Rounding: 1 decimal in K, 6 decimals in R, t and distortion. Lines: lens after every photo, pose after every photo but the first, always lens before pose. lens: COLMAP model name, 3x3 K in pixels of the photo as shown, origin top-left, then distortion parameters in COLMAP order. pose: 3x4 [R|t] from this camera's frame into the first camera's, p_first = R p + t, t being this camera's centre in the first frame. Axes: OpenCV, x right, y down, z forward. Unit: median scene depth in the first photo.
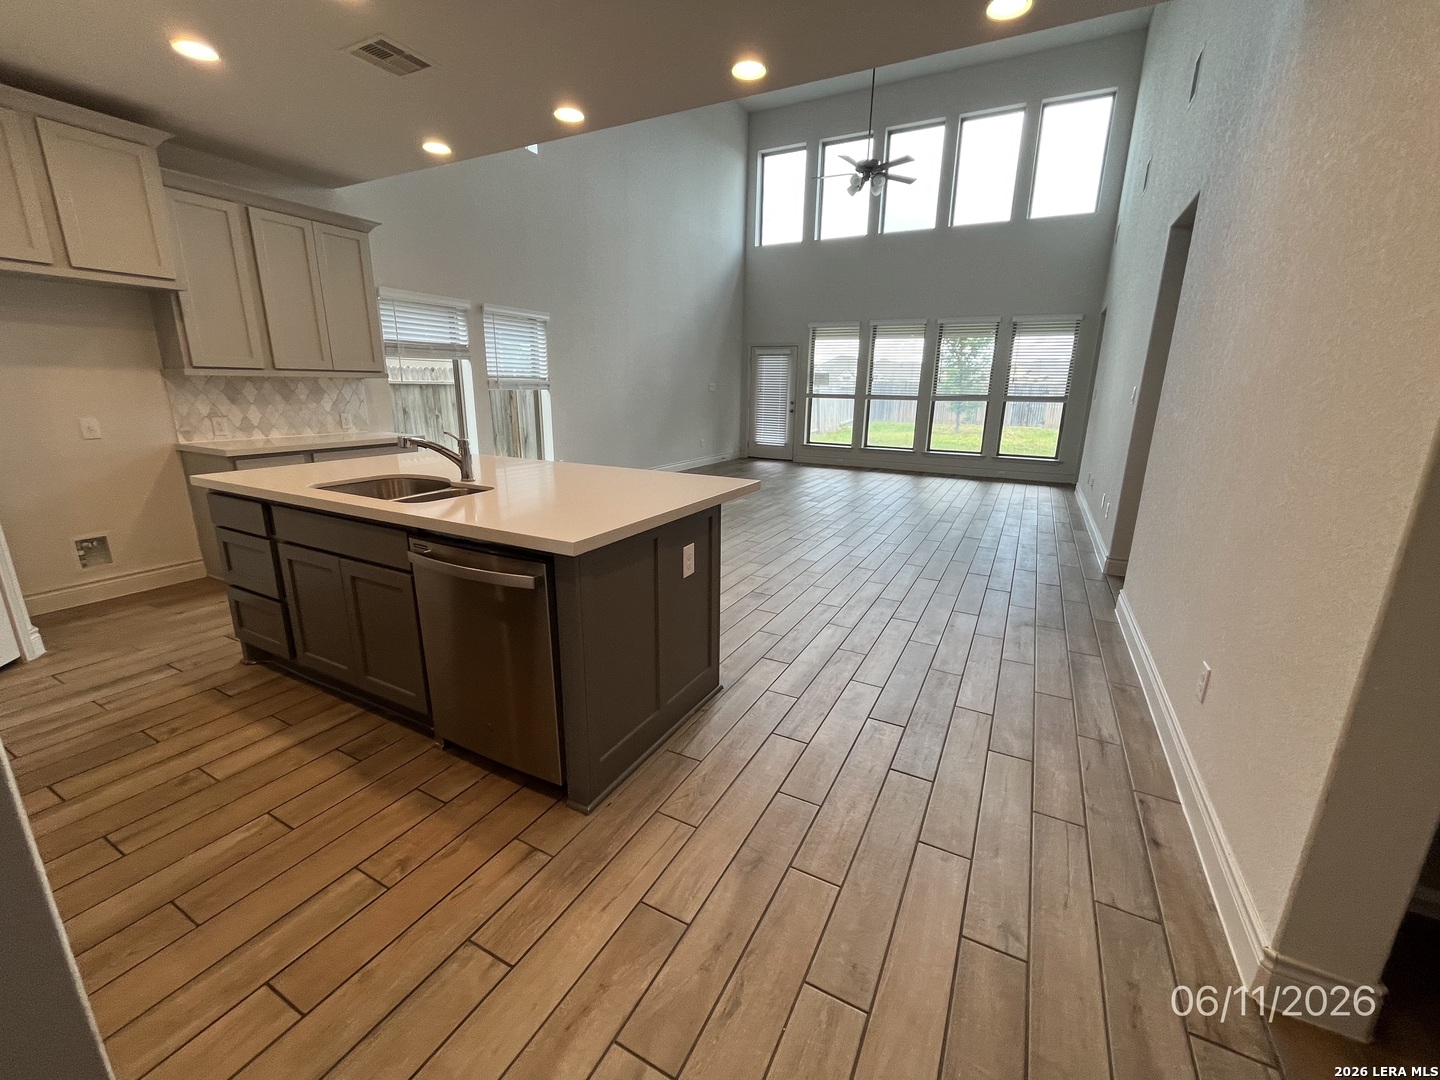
lens RADIAL K [[589.5, 0, 717.6], [0, 589.5, 537.8], [0, 0, 1]] dist [-0.002738, 0.000362]
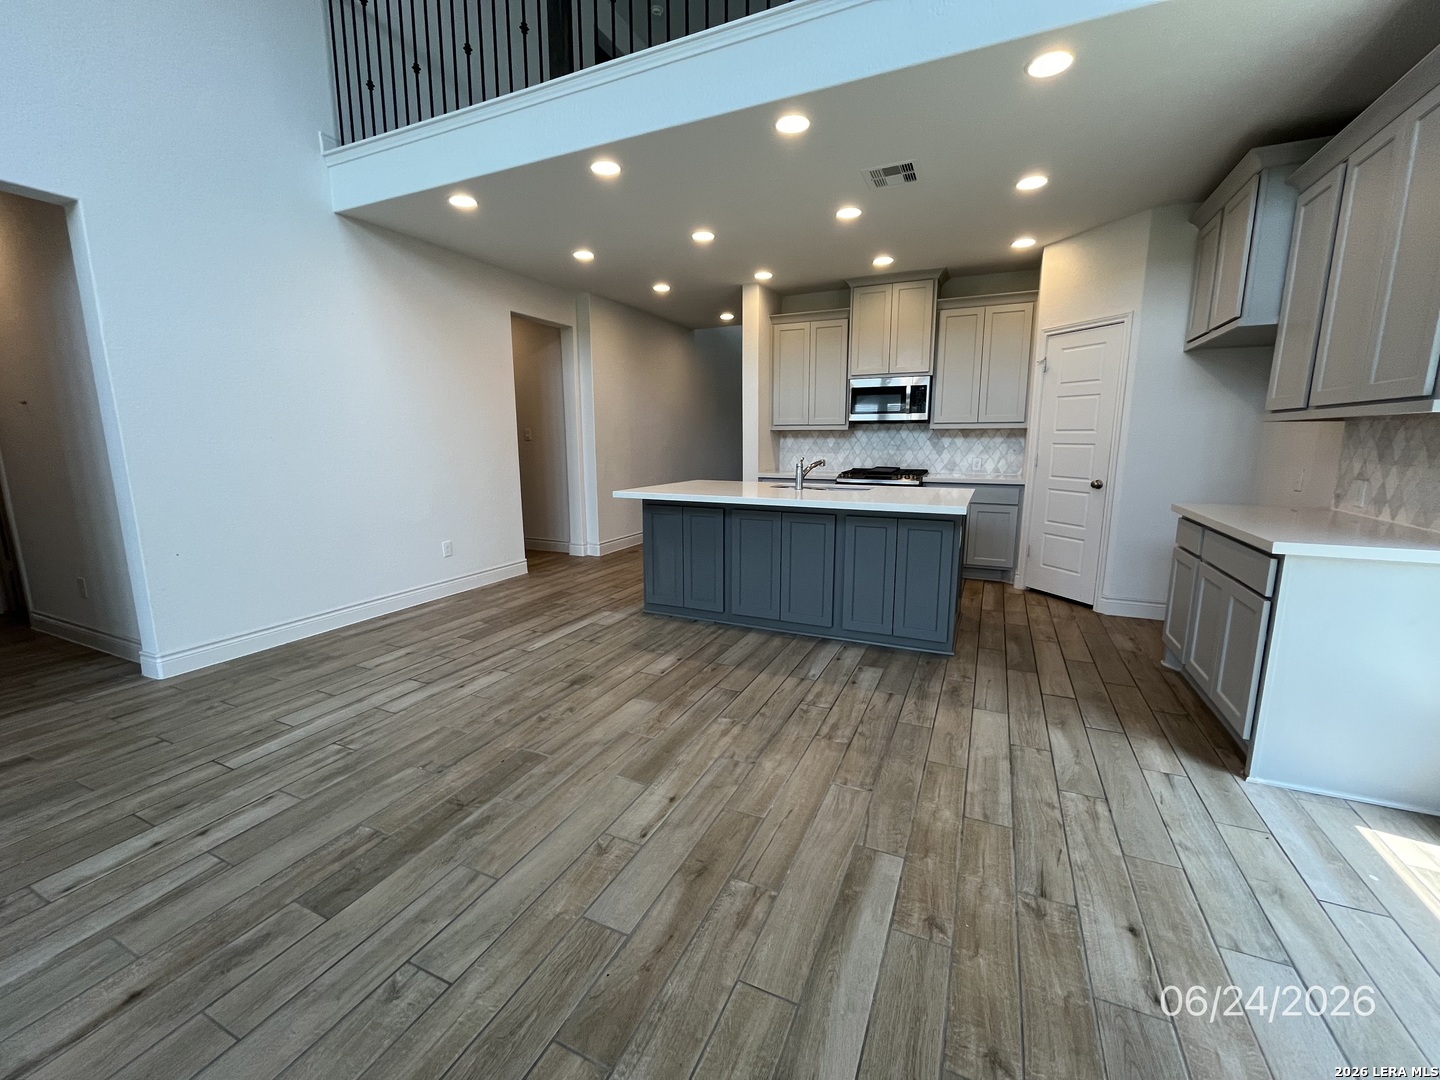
lens RADIAL K [[589.5, 0, 717.6], [0, 589.5, 538.0], [0, 0, 1]] dist [-0.002738, 0.000362]
pose [[-0.998643, -0.002857, -0.051991, -0.077773], [-0.023905, 0.912207, 0.409032, -0.414552], [0.046258, 0.409720, -0.911038, 1.654649]]
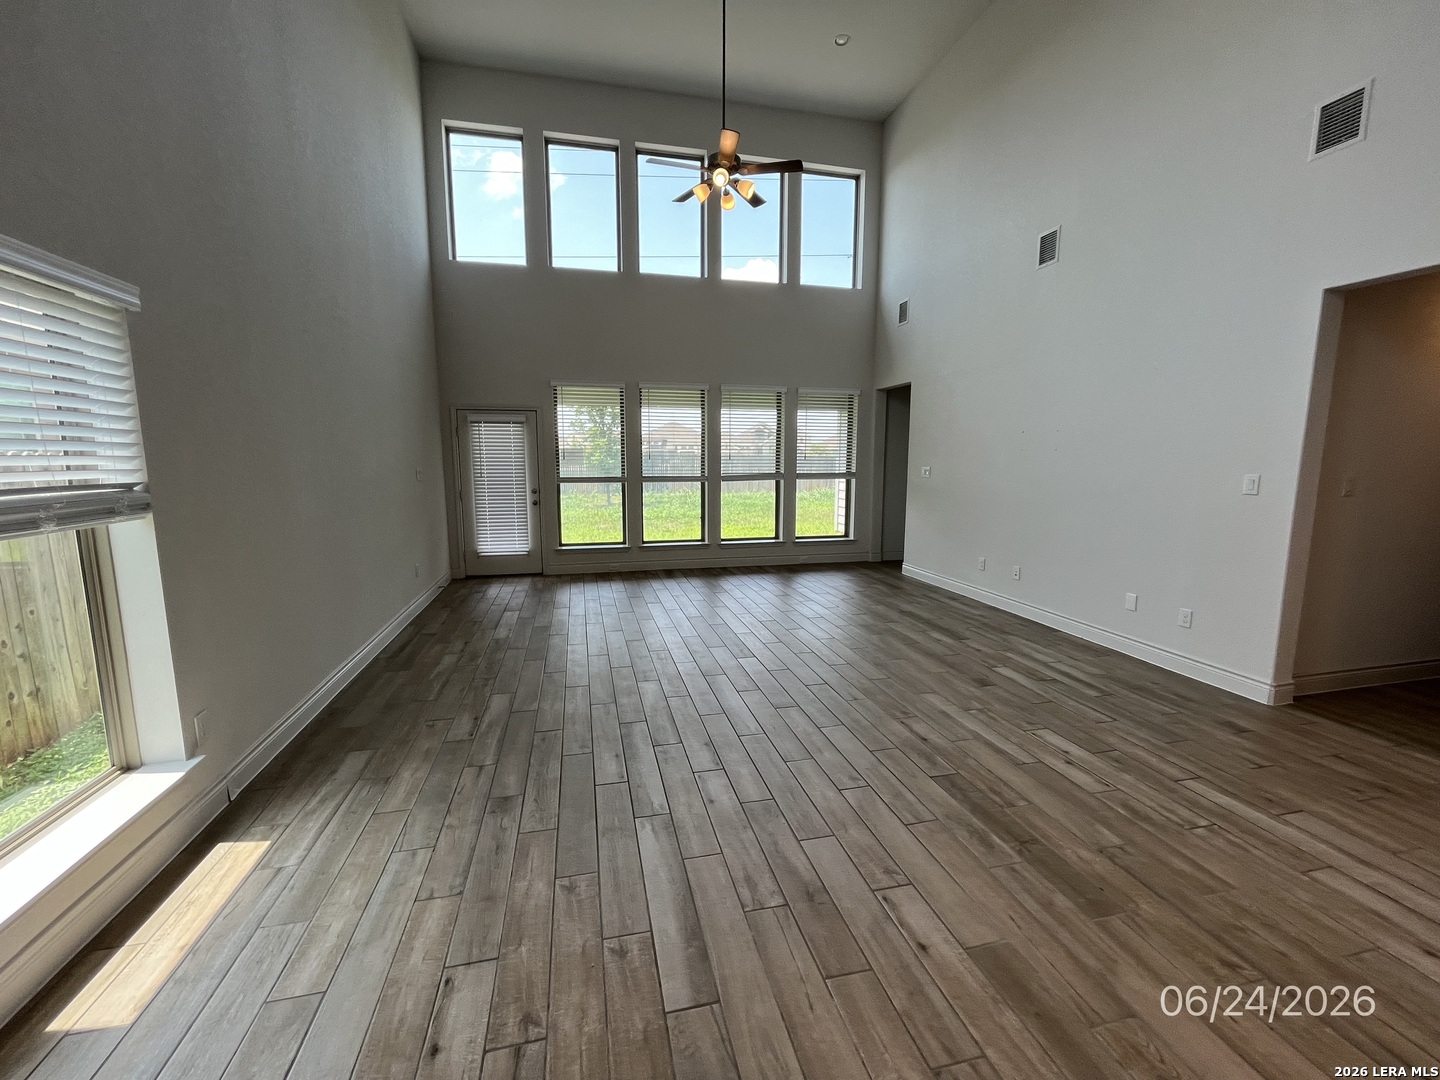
lens RADIAL K [[589.5, 0, 716.8], [0, 589.5, 539.0], [0, 0, 1]] dist [-0.002738, 0.000362]
pose [[0.751356, -0.106913, 0.651178, -0.452505], [0.175738, 0.983571, -0.041287, -0.296798], [-0.636066, 0.145458, 0.757801, 0.964487]]
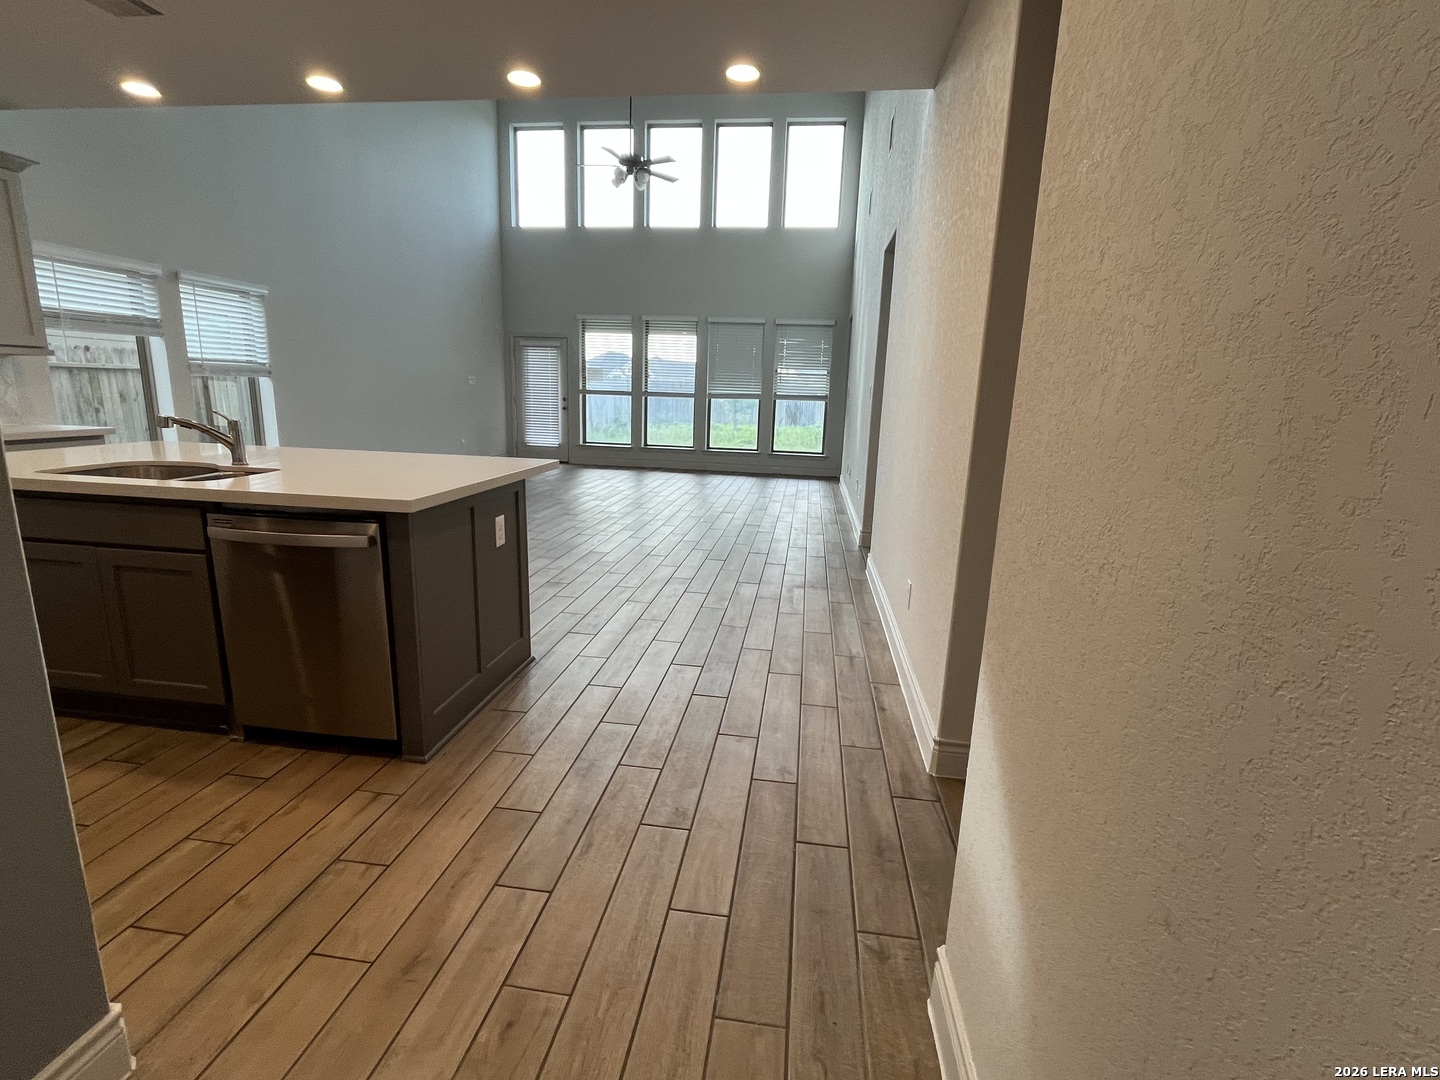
lens RADIAL K [[677.8, 0, 715.2], [0, 677.8, 536.8], [0, 0, 1]] dist [-0.002867, 0.000169]
pose [[0.939503, -0.056873, 0.337787, -0.057271], [0.067785, 0.997488, -0.020586, 0.059045], [-0.335768, 0.042238, 0.940997, -0.165739]]
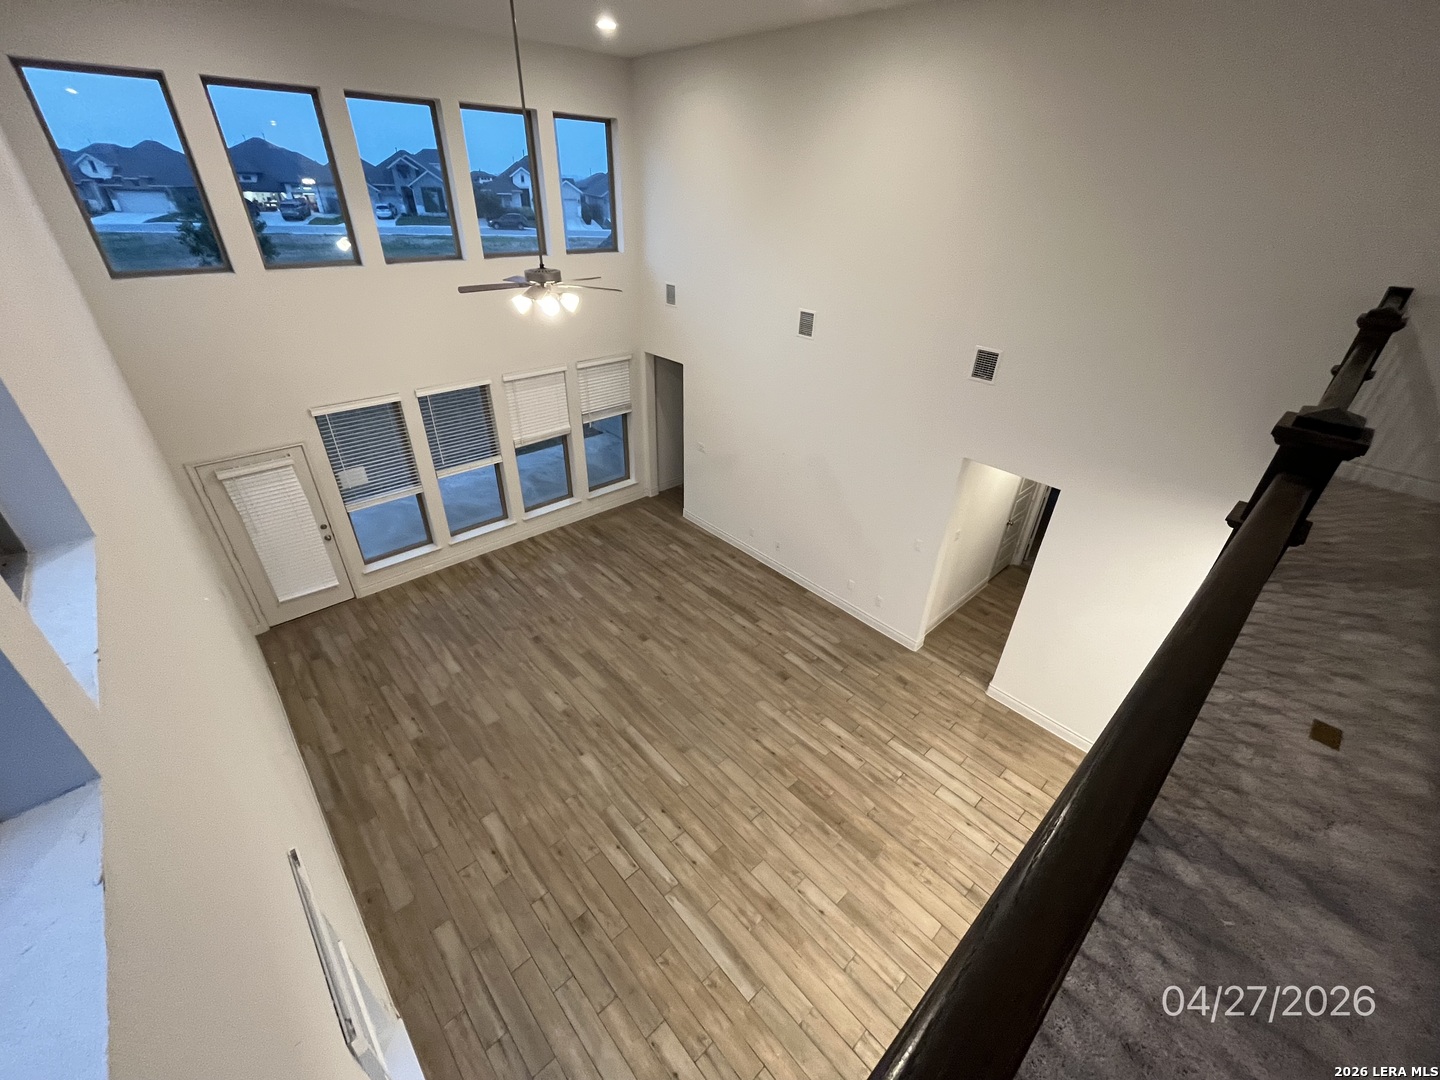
lens RADIAL K [[589.5, 0, 715.9], [0, 589.5, 540.2], [0, 0, 1]] dist [-0.002738, 0.000362]
pose [[0.336941, -0.494668, 0.801108, -0.672295], [0.215378, 0.868796, 0.445877, -1.115524], [-0.916560, 0.022307, 0.399274, 0.983000]]
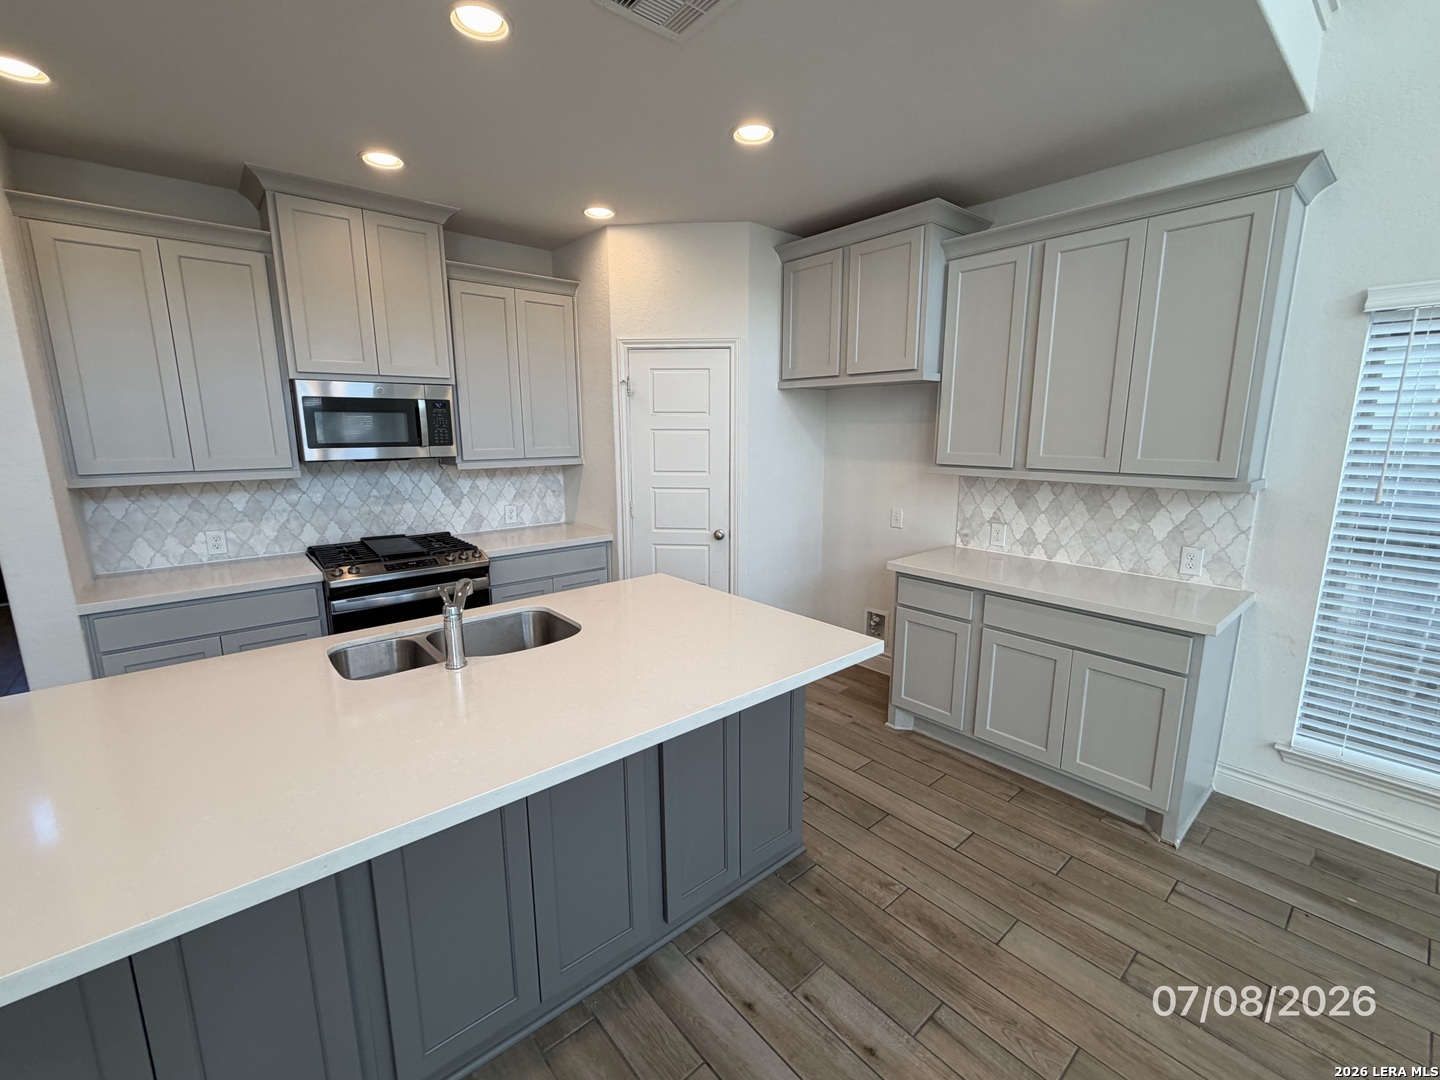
lens RADIAL K [[614.9, 0, 719.5], [0, 614.9, 540.3], [0, 0, 1]] dist [0.001202, -0.000080]
pose [[-0.368138, 0.157894, -0.916266, 0.056534], [-0.236563, 0.937138, 0.256537, -0.317252], [0.899173, 0.311196, -0.307645, 0.949672]]
